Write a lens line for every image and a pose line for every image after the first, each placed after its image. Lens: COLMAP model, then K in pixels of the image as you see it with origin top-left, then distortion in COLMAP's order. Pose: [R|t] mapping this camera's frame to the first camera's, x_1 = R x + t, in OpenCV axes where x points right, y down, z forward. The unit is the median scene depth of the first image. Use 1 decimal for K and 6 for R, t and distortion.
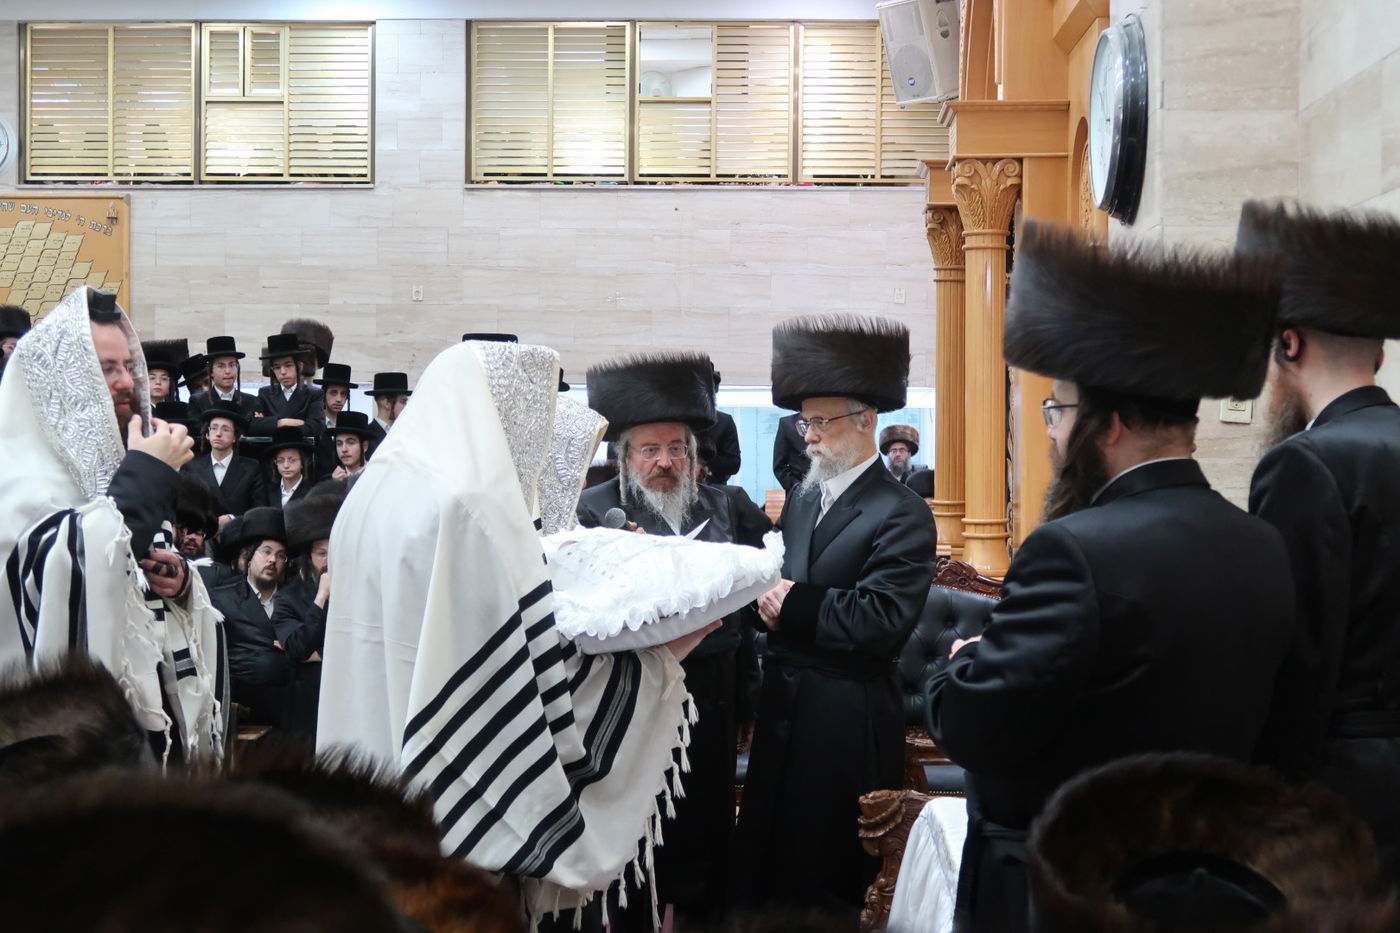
lens RADIAL K [[1933.3, 0, 692.1], [0, 1933.3, 468.7], [0, 0, 1]] dist [0.002108, 0.000000]
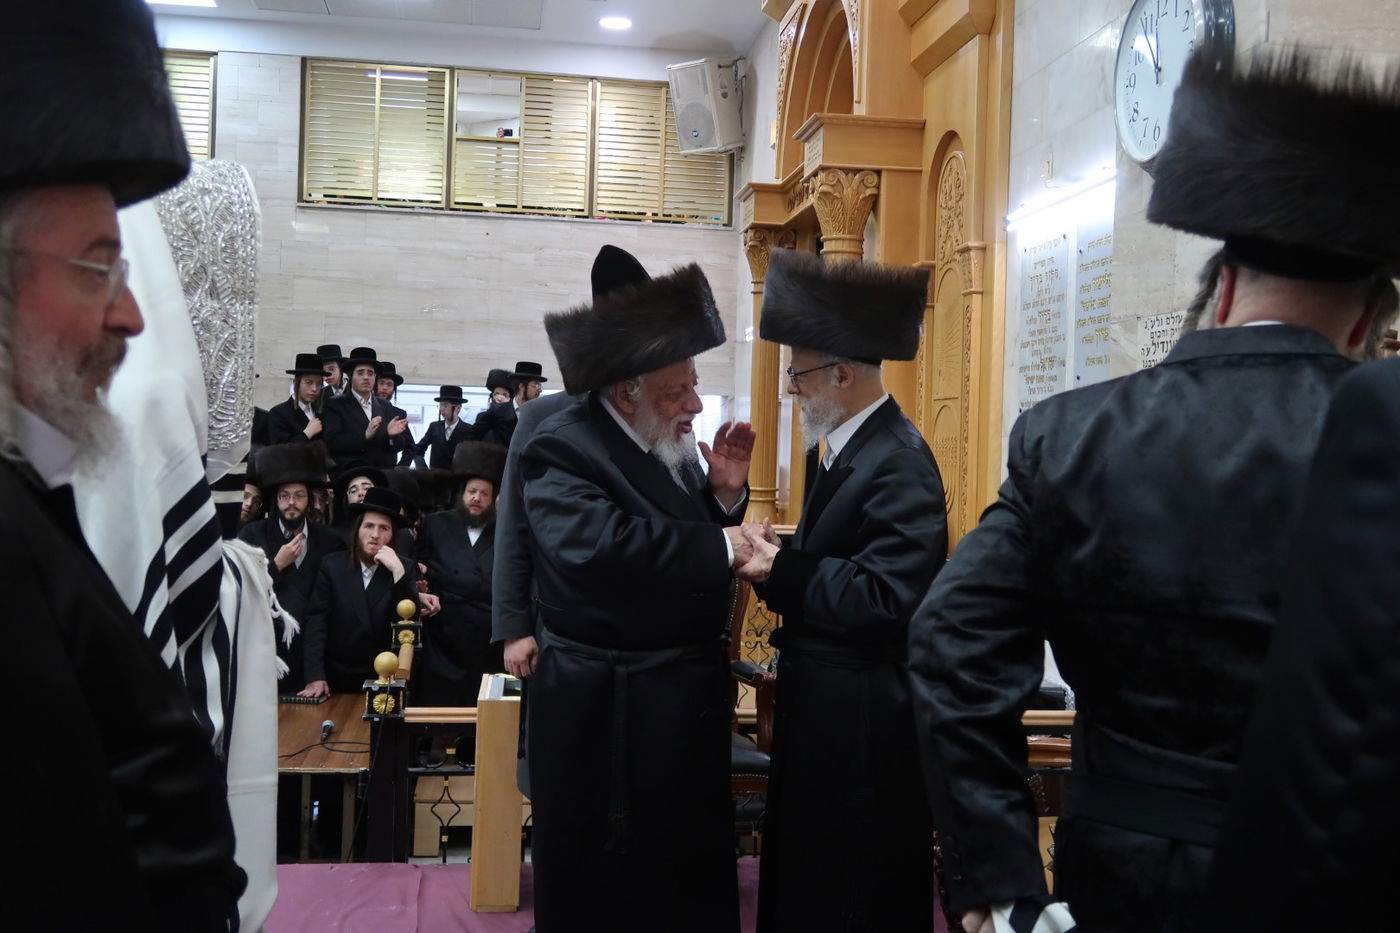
lens RADIAL K [[1454.2, 0, 704.3], [0, 1454.2, 465.0], [0, 0, 1]] dist [-0.014789, 0.000000]
pose [[0.980194, 0.018825, 0.197144, -0.049418], [-0.017613, 0.999814, -0.007896, 0.007750], [-0.197256, 0.004267, 0.980343, 0.128027]]
